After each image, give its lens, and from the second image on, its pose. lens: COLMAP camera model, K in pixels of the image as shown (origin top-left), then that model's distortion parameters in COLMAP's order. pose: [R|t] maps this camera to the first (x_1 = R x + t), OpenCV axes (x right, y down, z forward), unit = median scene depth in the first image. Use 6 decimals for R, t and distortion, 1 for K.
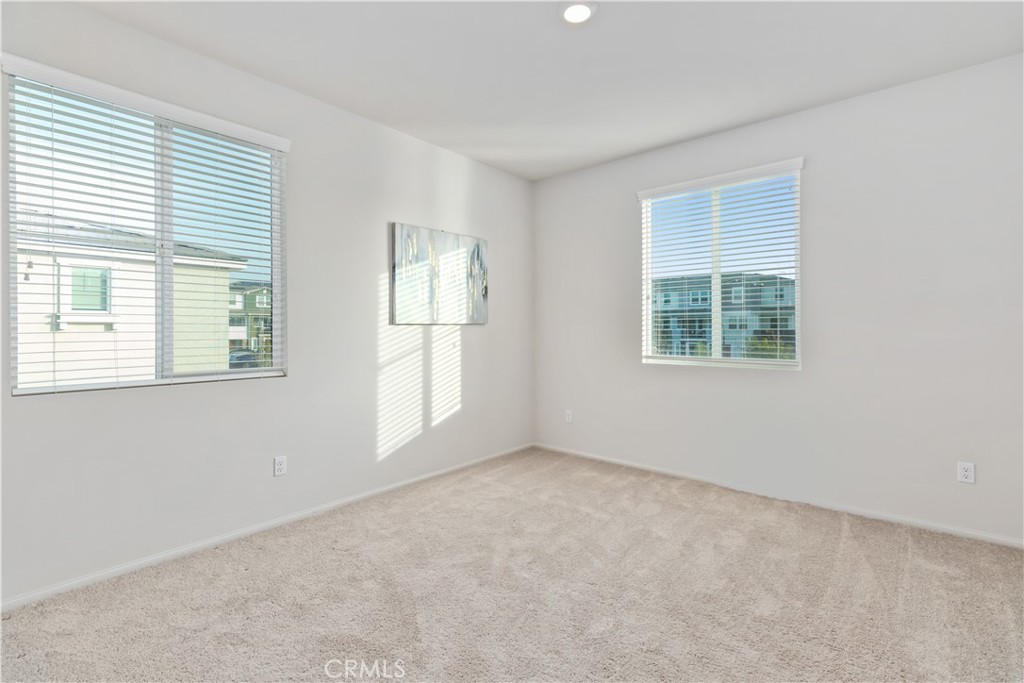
lens RADIAL K [[456.3, 0, 508.3], [0, 456.3, 332.0], [0, 0, 1]] dist [0.000606, -0.000259]
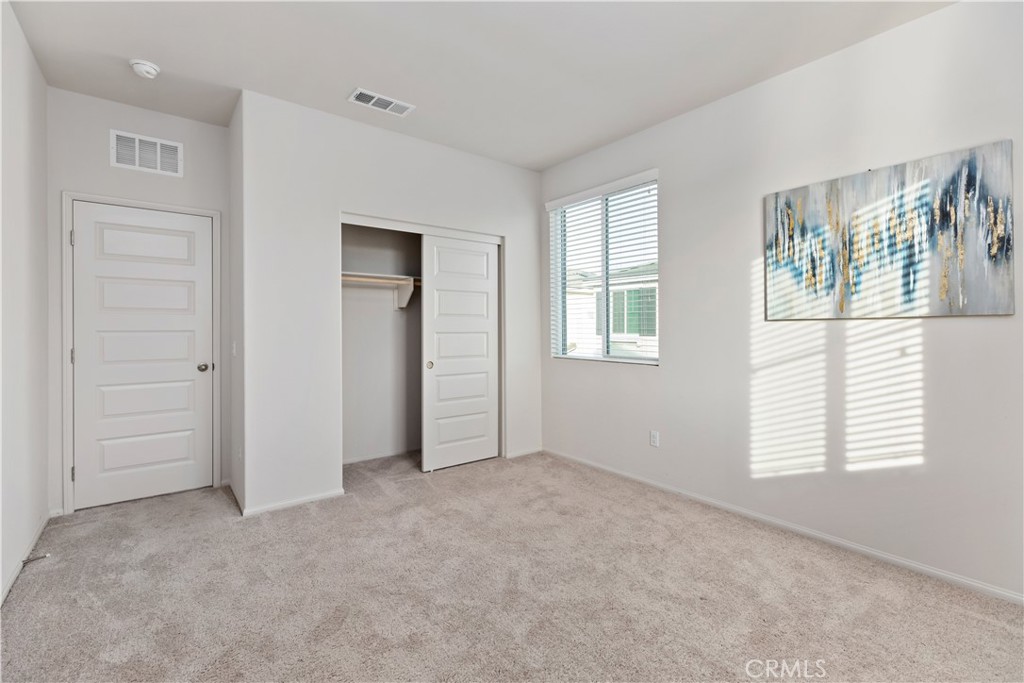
lens RADIAL K [[457.3, 0, 510.2], [0, 457.3, 325.4], [0, 0, 1]] dist [-0.002165, -0.000275]
pose [[-0.192005, 0.000852, -0.981394, 0.583649], [-0.002996, 0.999994, 0.001454, -0.005158], [0.981389, 0.003220, -0.192001, 0.643401]]
